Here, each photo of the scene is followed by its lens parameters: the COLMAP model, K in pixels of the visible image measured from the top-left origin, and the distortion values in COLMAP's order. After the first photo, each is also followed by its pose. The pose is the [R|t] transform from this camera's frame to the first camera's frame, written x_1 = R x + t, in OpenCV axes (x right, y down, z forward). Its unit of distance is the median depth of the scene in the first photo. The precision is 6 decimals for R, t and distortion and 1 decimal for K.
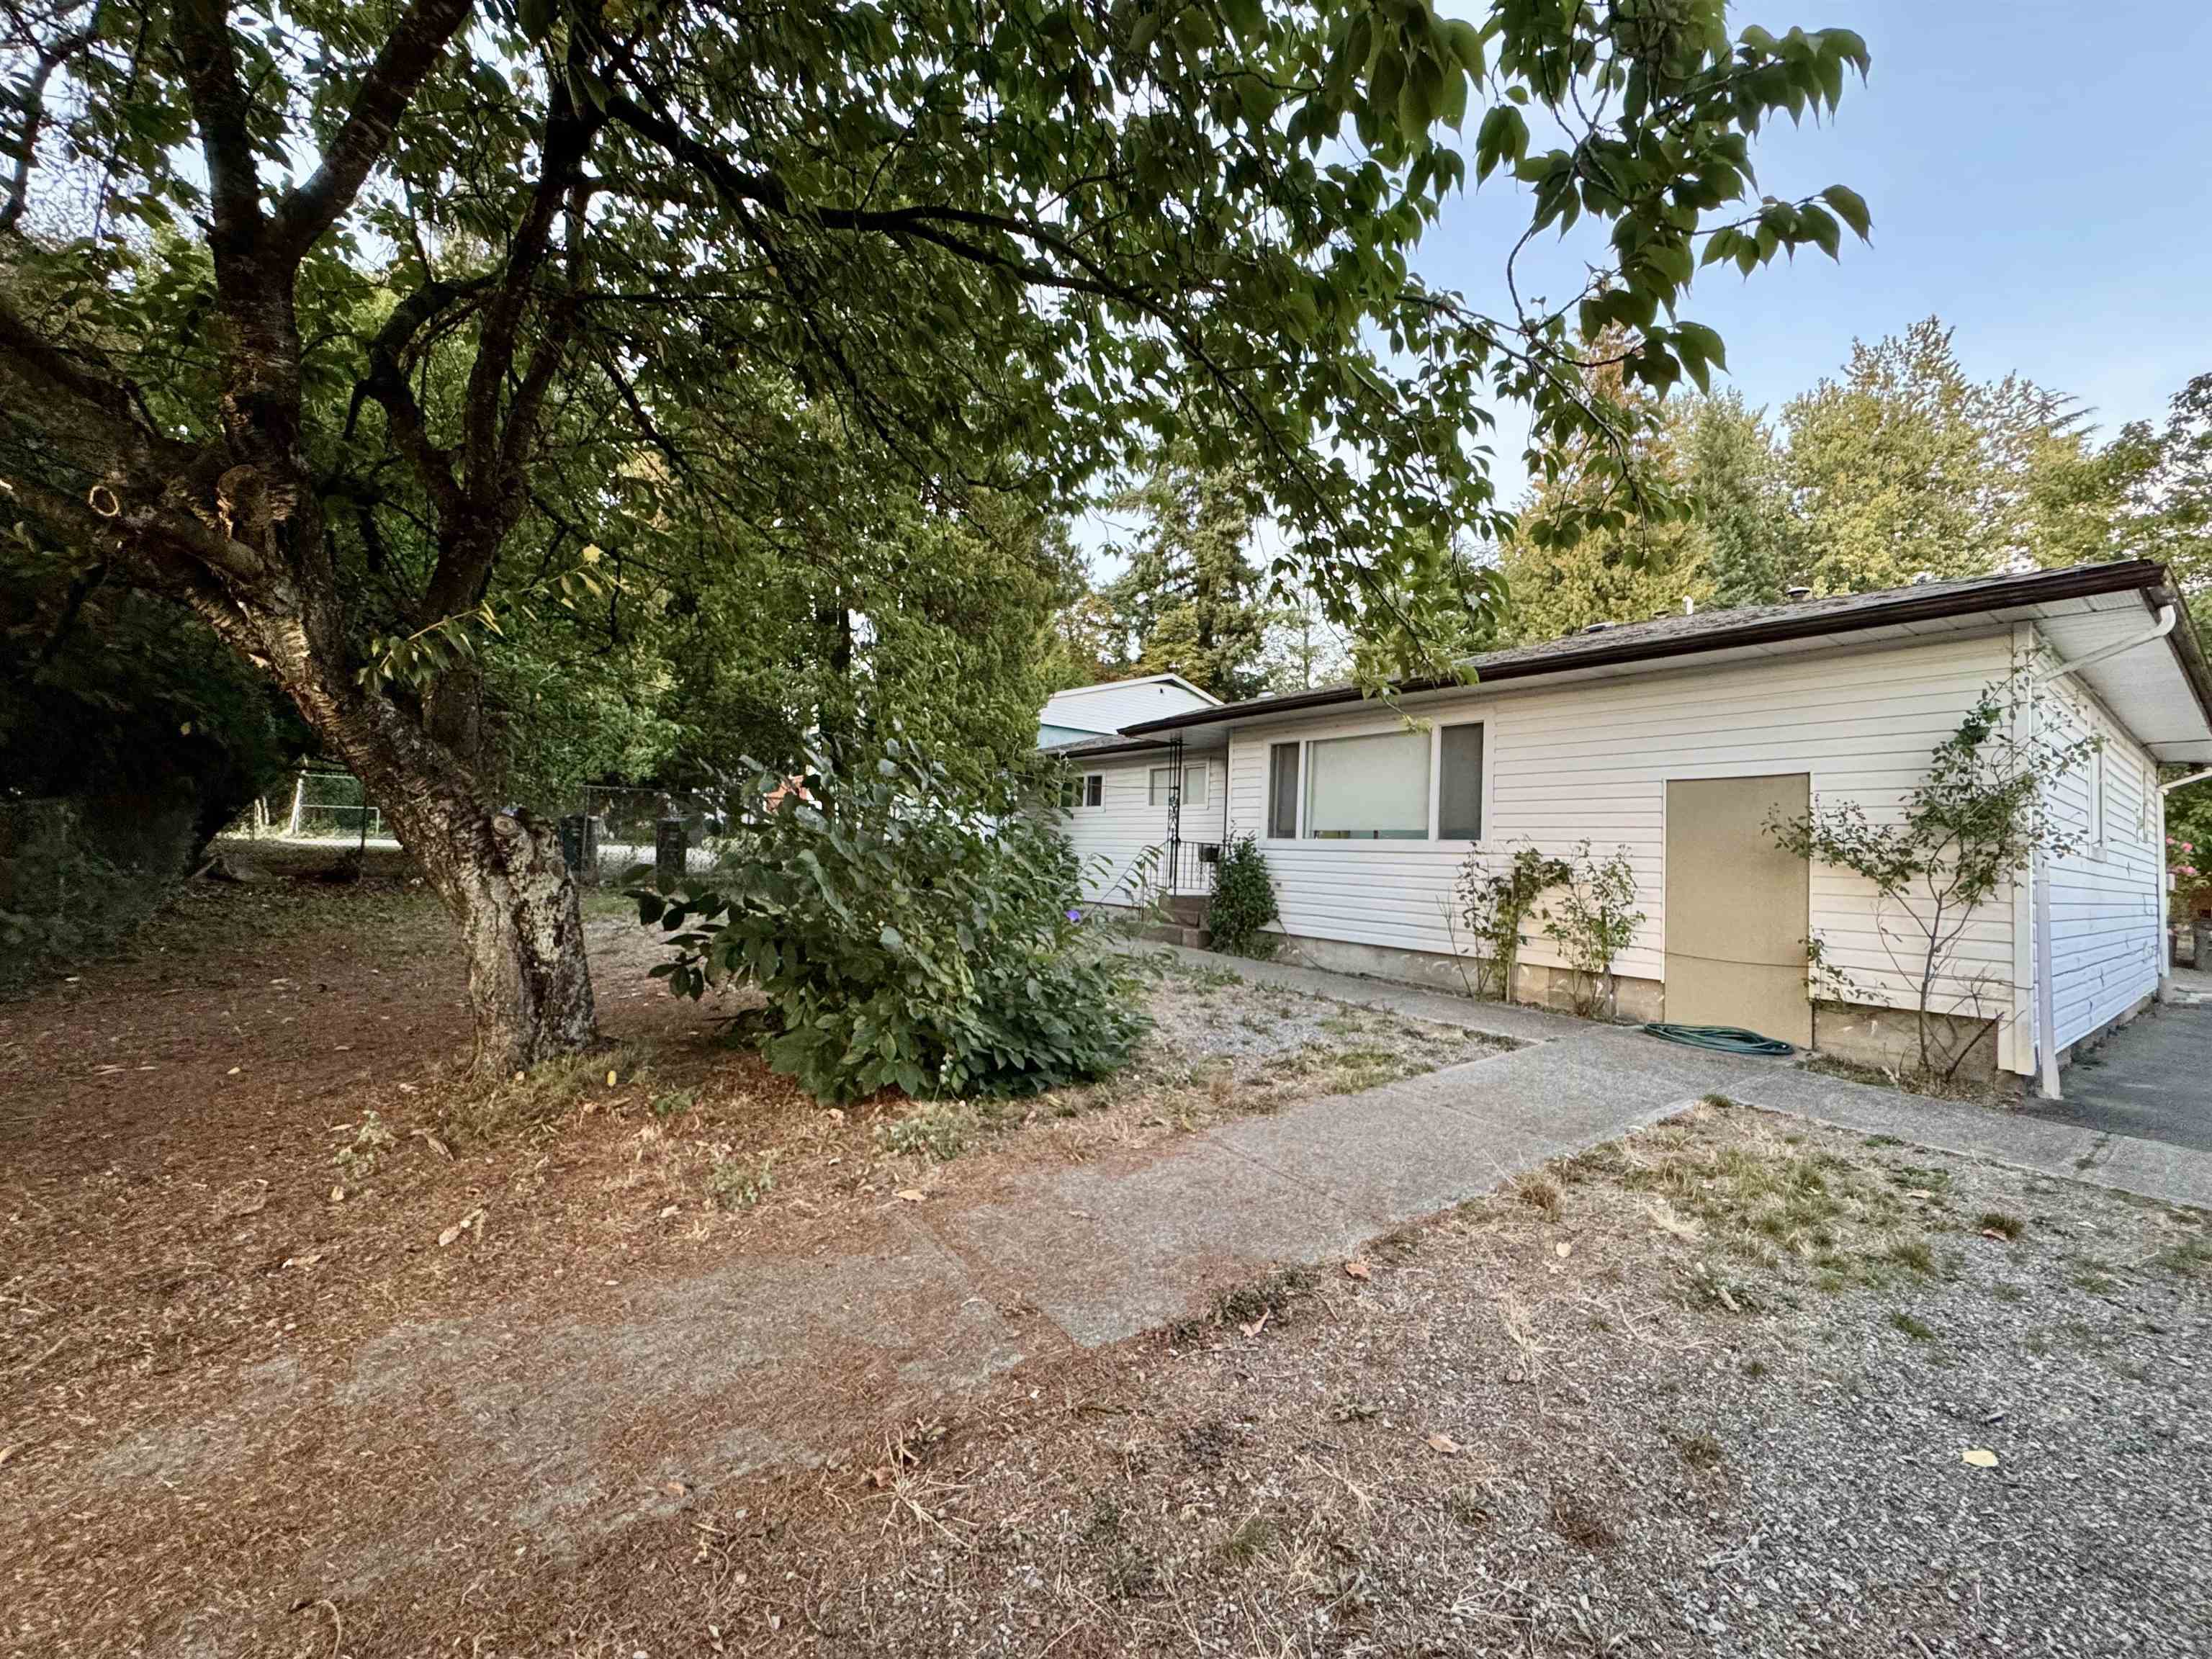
lens RADIAL K [[874.5, 0, 1106.0], [0, 874.5, 829.5], [0, 0, 1]] dist [0.000403, 0.000321]
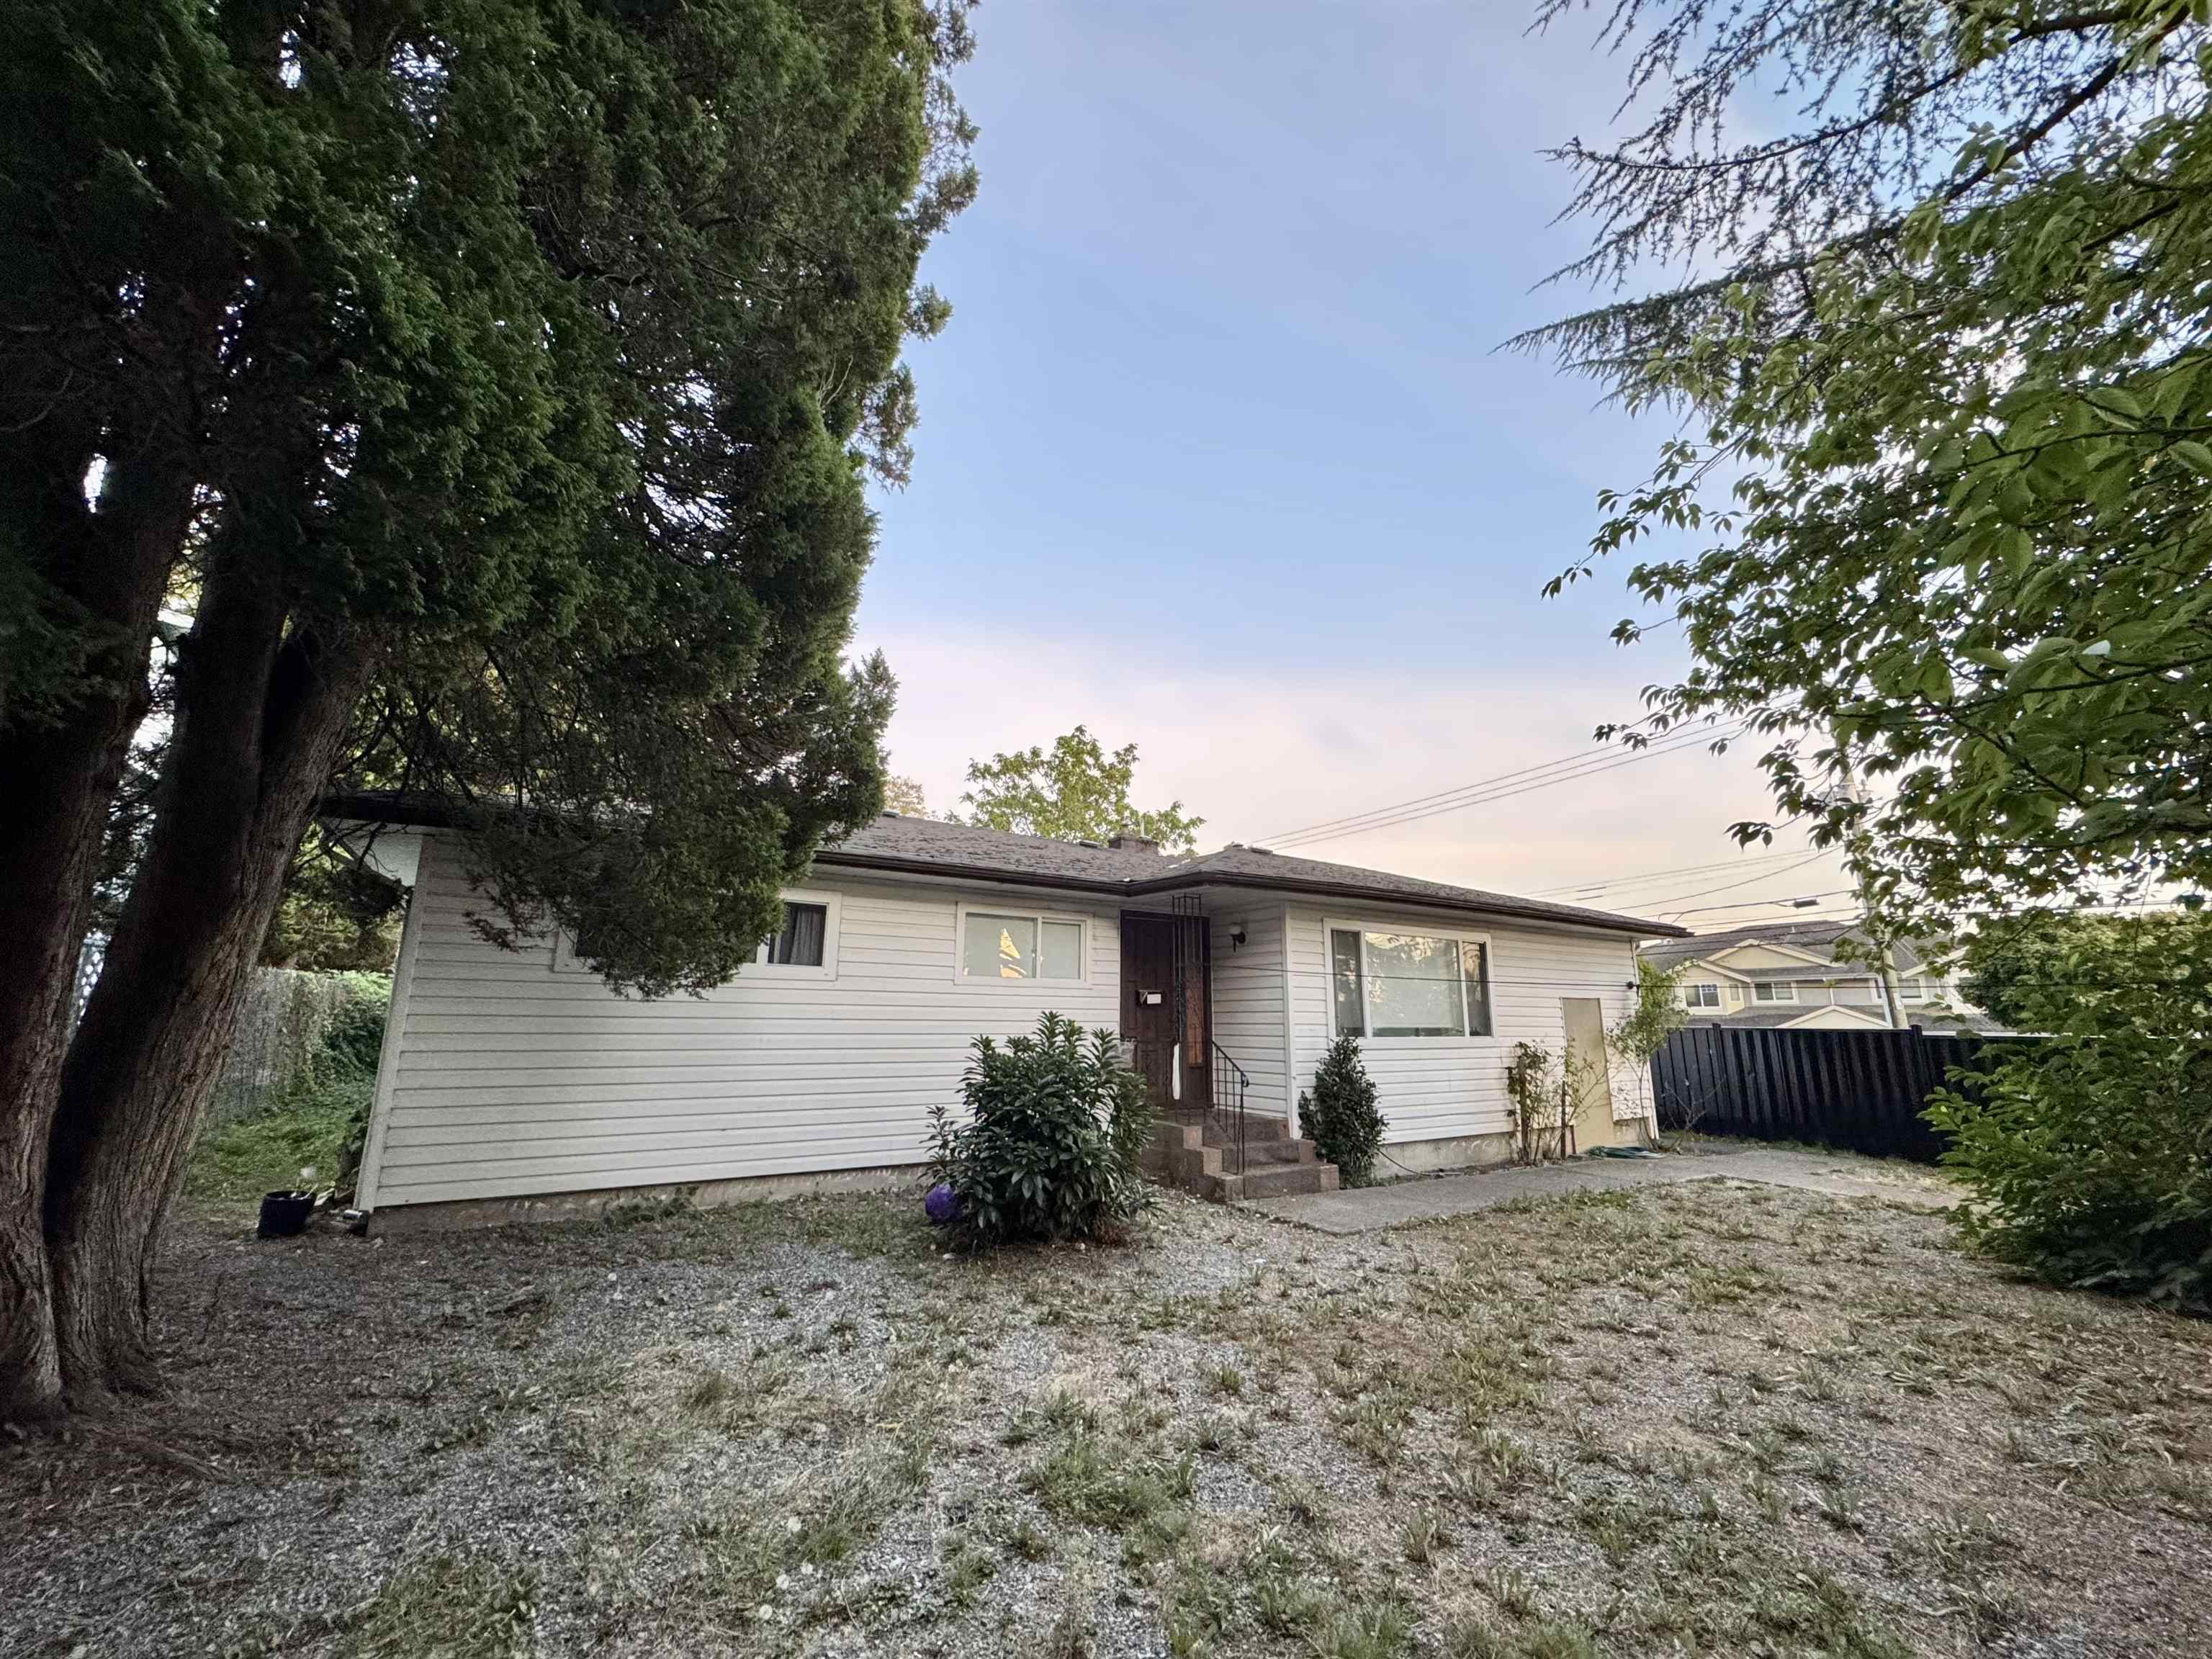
lens RADIAL K [[874.5, 0, 1106.0], [0, 874.5, 829.5], [0, 0, 1]] dist [0.000403, 0.000321]
pose [[0.056681, 0.186482, 0.980822, -0.901216], [-0.031693, 0.982242, -0.184920, -0.030352], [-0.997889, -0.020604, 0.061585, 1.466675]]
